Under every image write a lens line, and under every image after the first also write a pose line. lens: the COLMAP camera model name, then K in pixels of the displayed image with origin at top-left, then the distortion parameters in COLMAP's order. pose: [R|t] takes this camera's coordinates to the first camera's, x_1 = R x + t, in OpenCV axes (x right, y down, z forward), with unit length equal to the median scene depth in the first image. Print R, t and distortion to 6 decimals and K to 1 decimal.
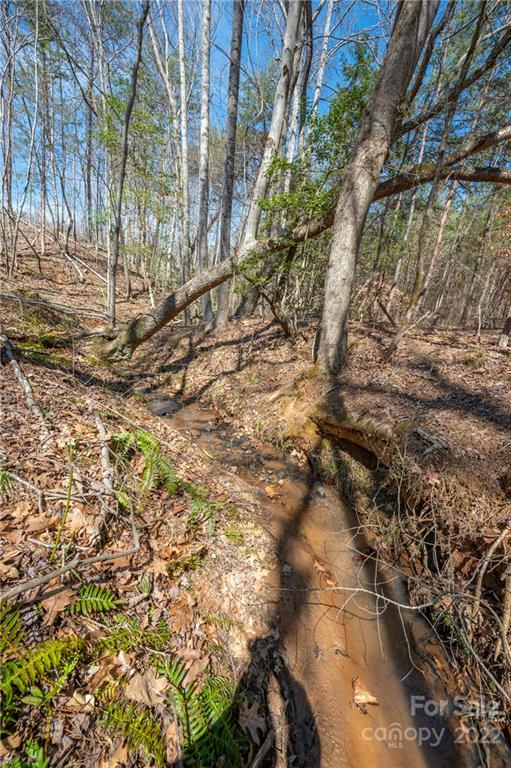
lens RADIAL K [[297.9, 0, 256.3], [0, 297.9, 387.6], [0, 0, 1]] dist [-0.001763, -0.000042]
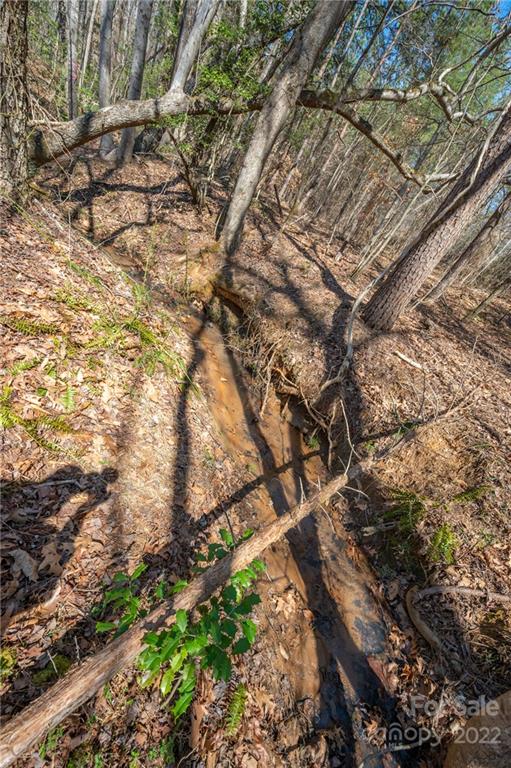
lens RADIAL K [[297.9, 0, 259.1], [0, 297.9, 385.7], [0, 0, 1]] dist [-0.001763, -0.000042]
pose [[0.895271, 0.070678, 0.439880, -0.229307], [-0.250012, 0.896922, 0.364726, -0.041719], [-0.368760, -0.436504, 0.820658, -0.598727]]
